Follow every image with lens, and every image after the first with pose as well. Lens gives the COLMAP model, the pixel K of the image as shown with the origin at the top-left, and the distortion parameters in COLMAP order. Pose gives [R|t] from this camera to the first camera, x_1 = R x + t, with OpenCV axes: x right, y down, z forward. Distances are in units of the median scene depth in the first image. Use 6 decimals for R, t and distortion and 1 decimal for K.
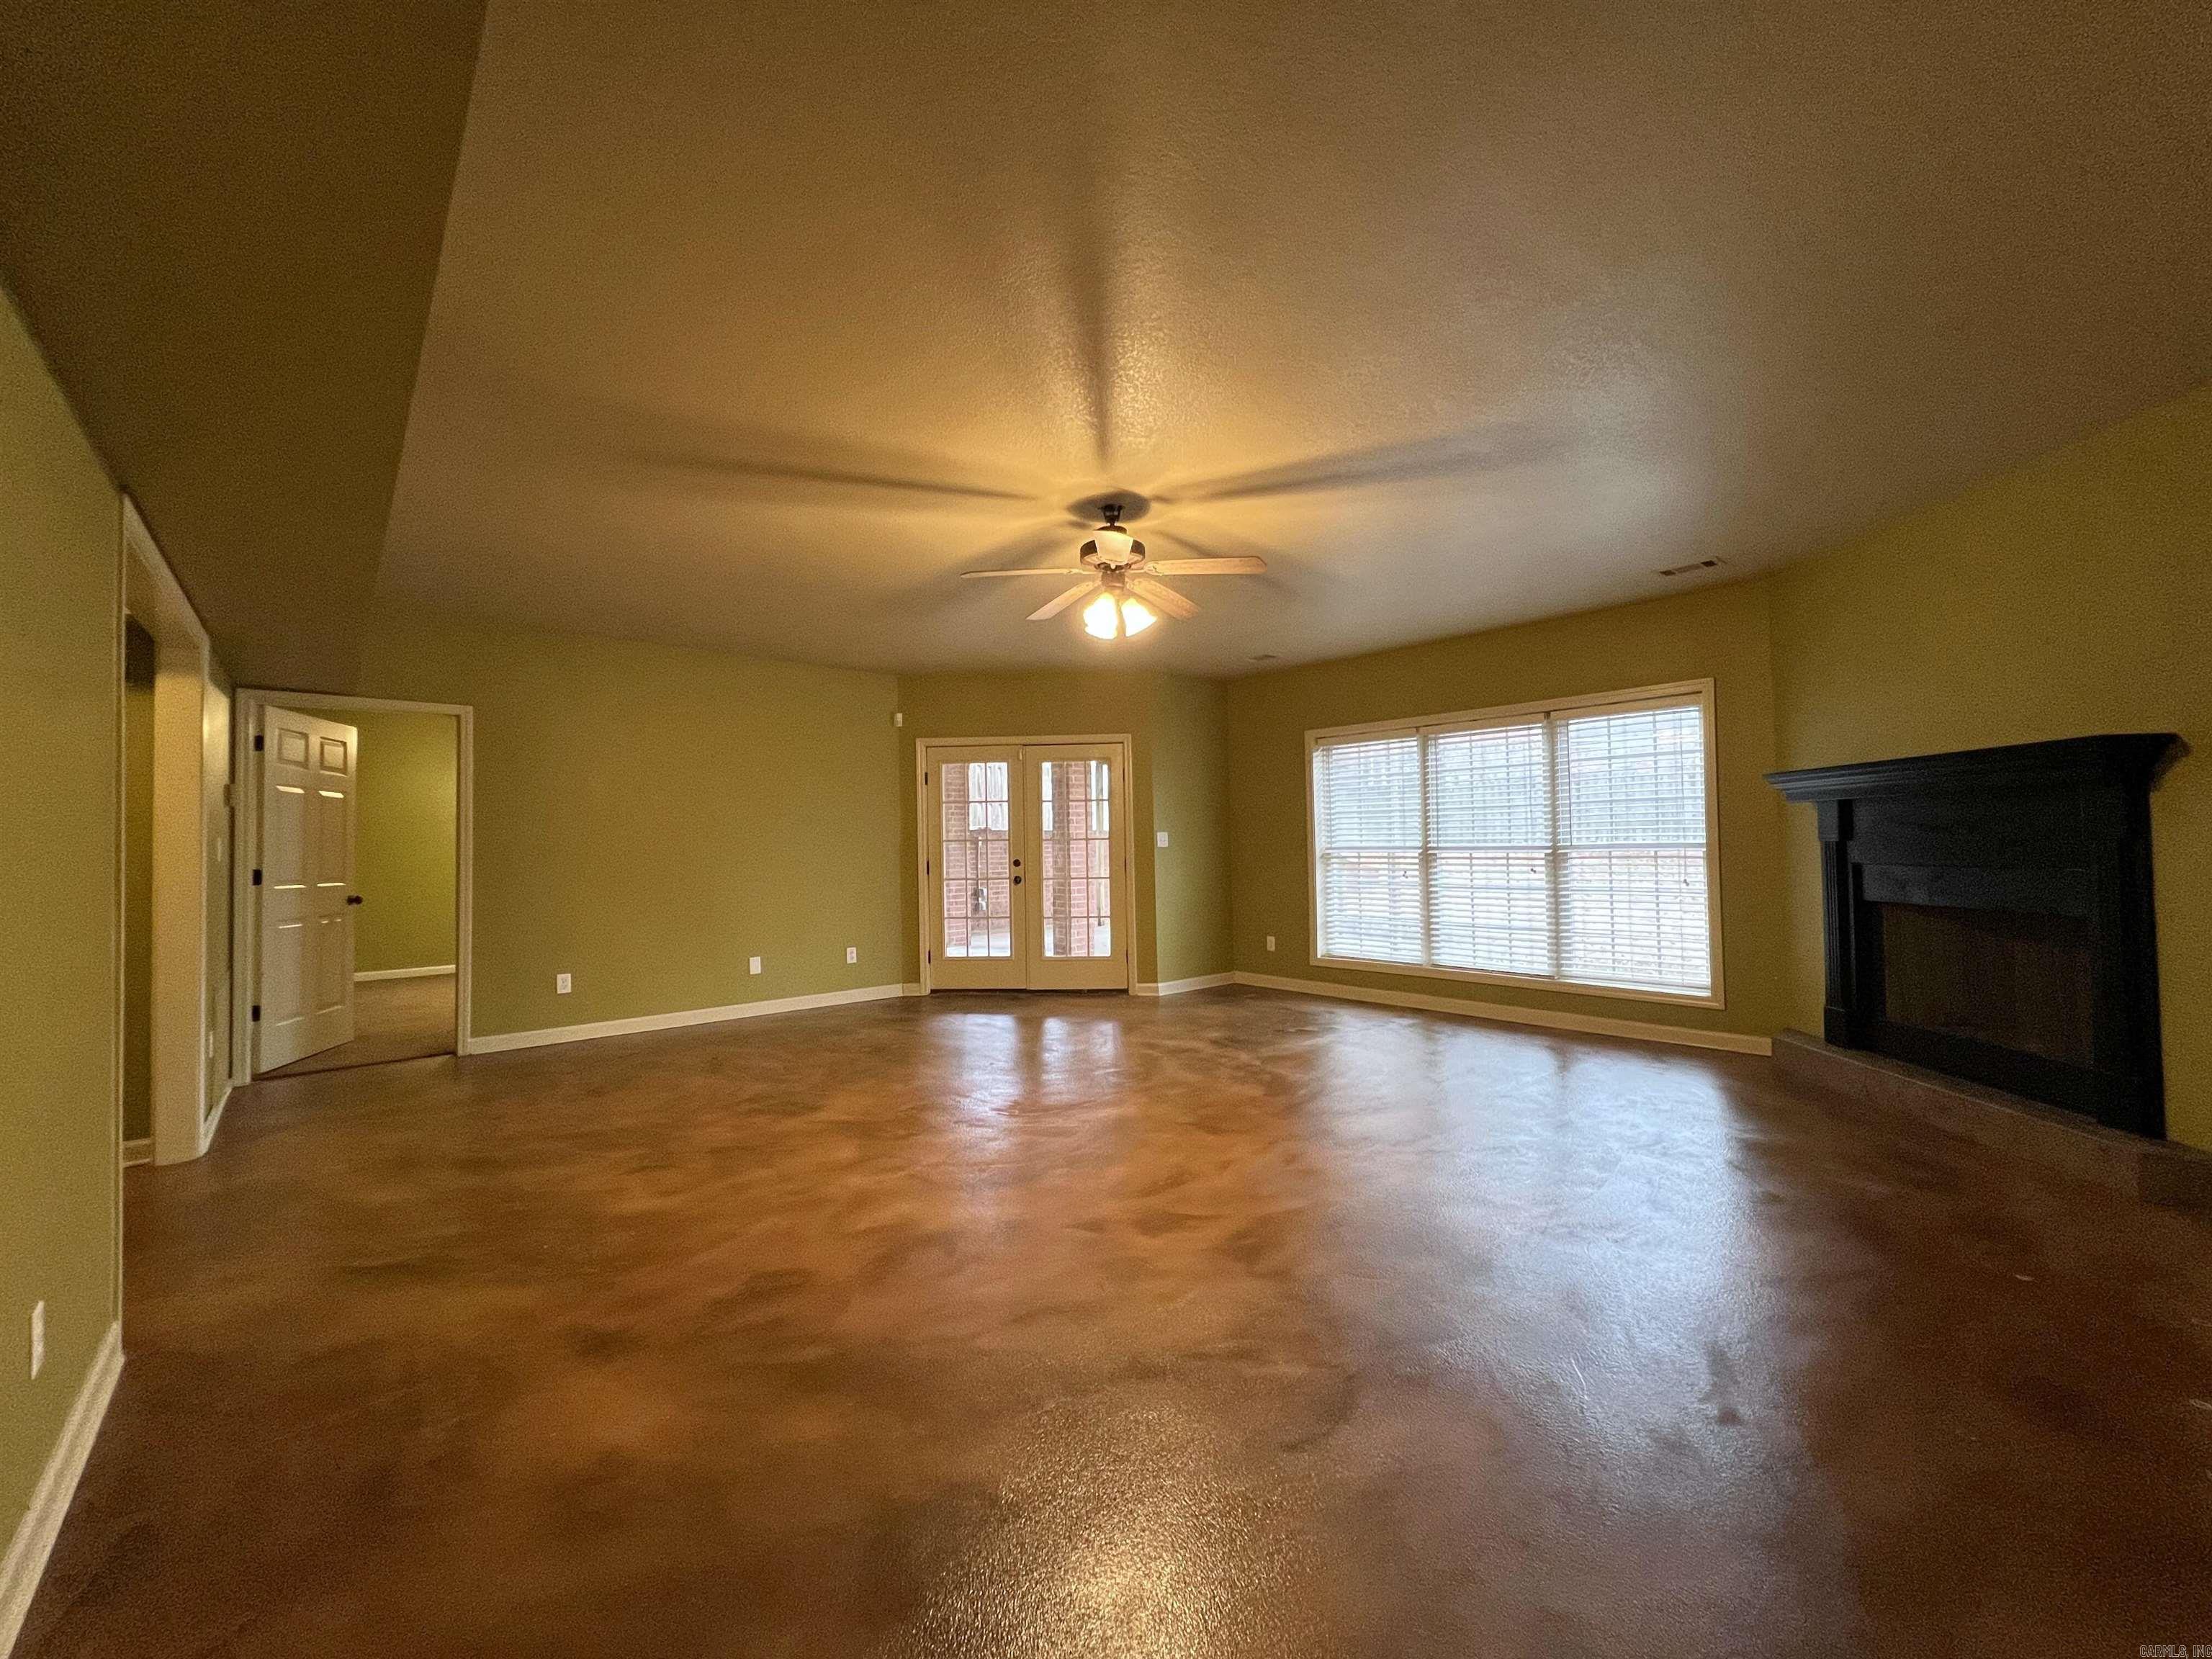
lens RADIAL K [[881.4, 0, 1102.4], [0, 881.4, 823.7], [0, 0, 1]] dist [0.000155, -0.000094]
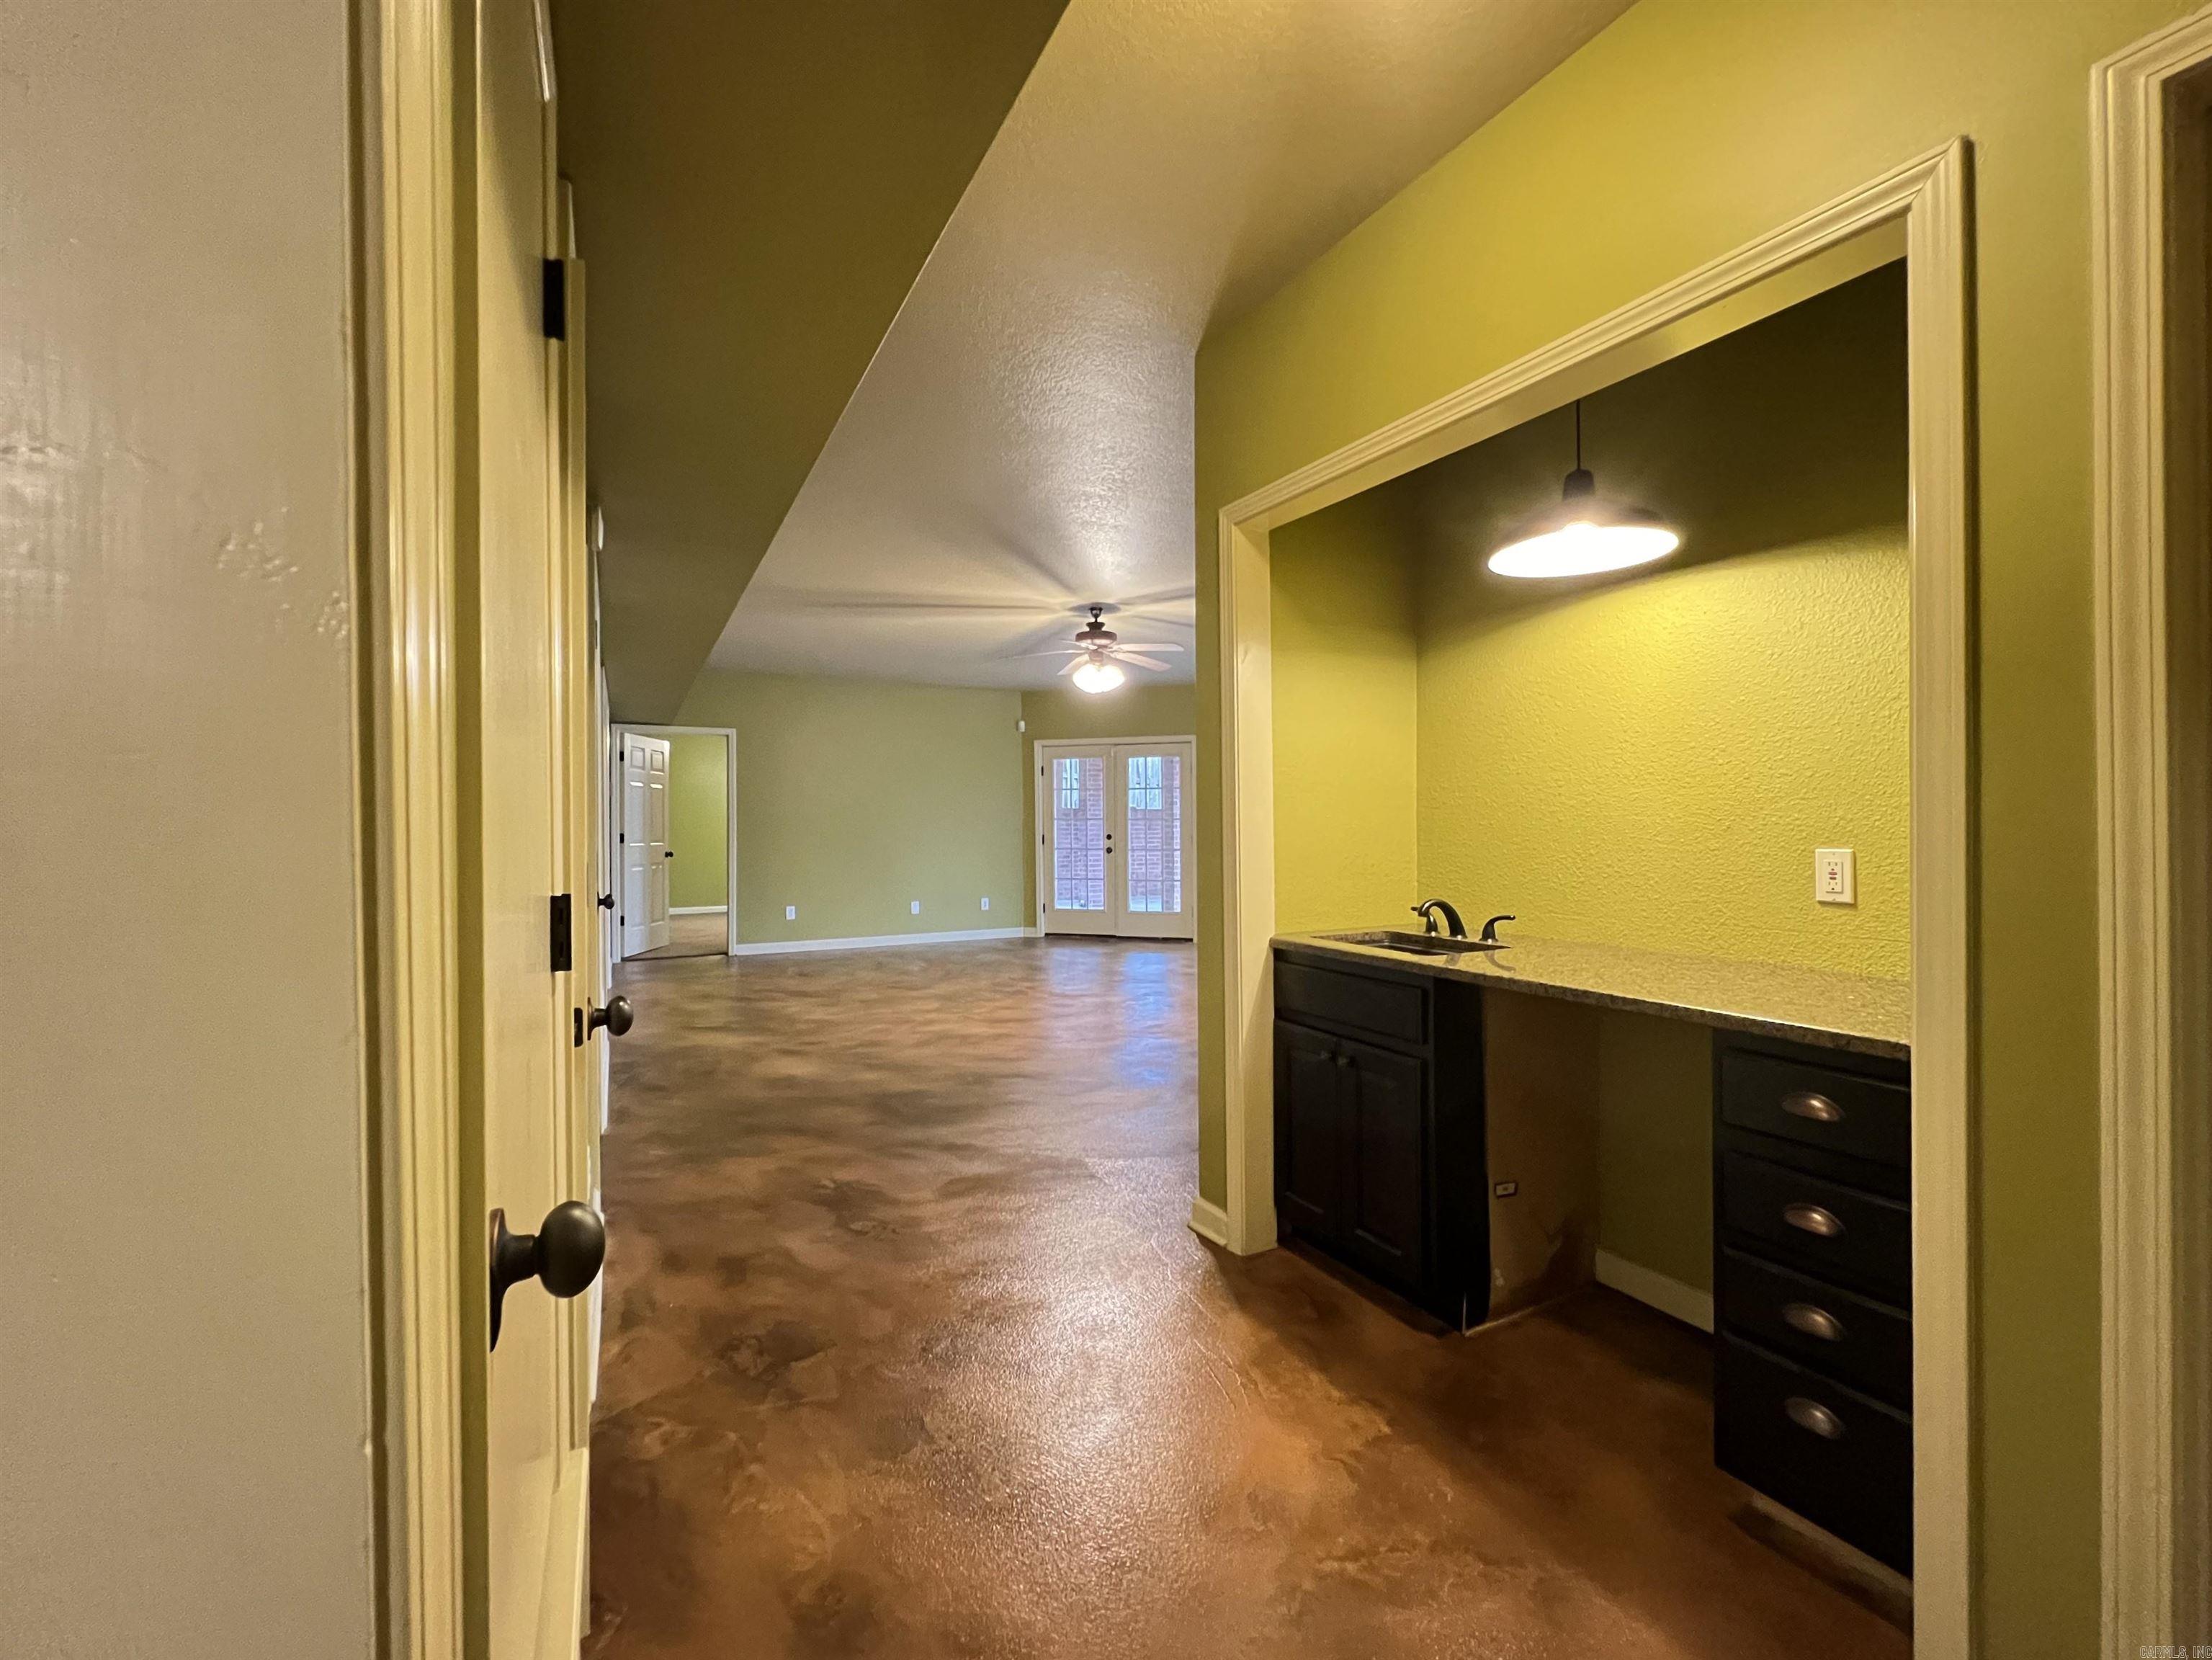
lens RADIAL K [[899.2, 0, 1096.4], [0, 899.2, 823.4], [0, 0, 1]] dist [-0.001426, -0.000129]
pose [[0.971364, 0.011598, -0.237314, 0.248271], [-0.004965, 0.999581, 0.028532, -0.015886], [0.237545, -0.026537, 0.971014, -0.347368]]
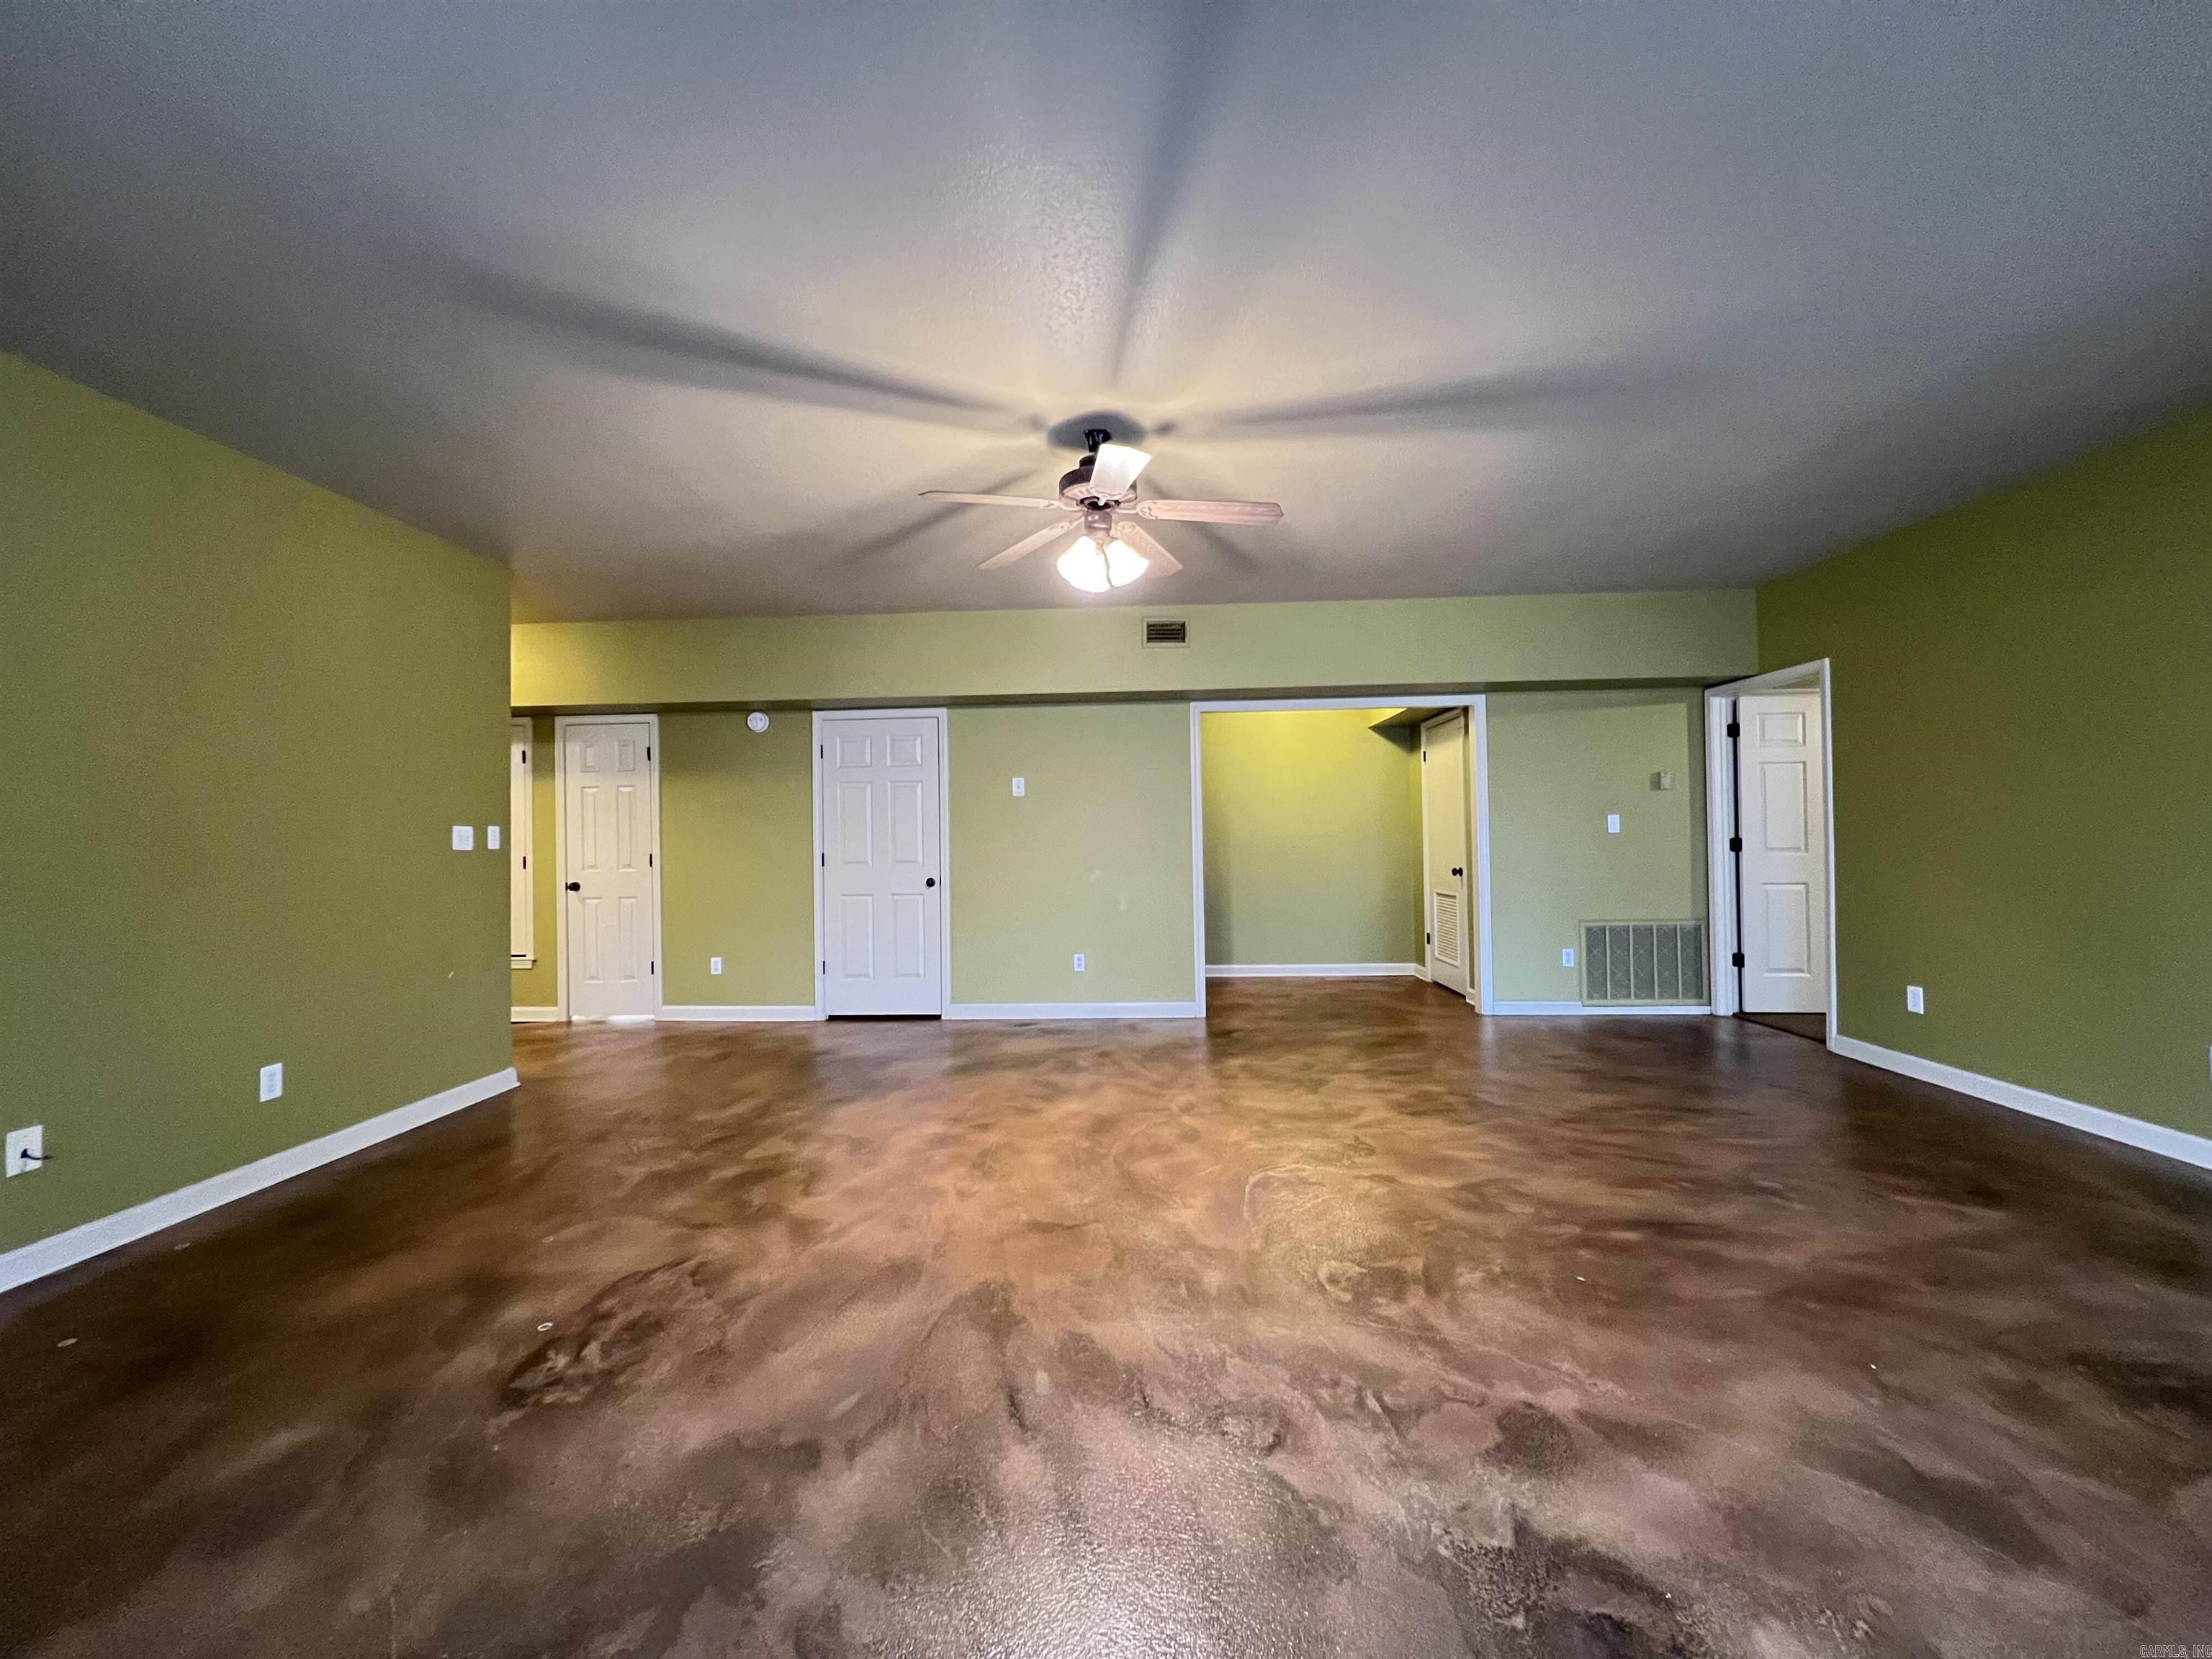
lens RADIAL K [[881.4, 0, 1102.4], [0, 881.4, 823.7], [0, 0, 1]] dist [0.000155, -0.000094]
pose [[-0.691802, 0.012370, -0.721982, 0.403582], [0.041323, 0.998893, -0.022481, 0.020201], [0.720904, -0.045387, -0.691547, 1.024373]]
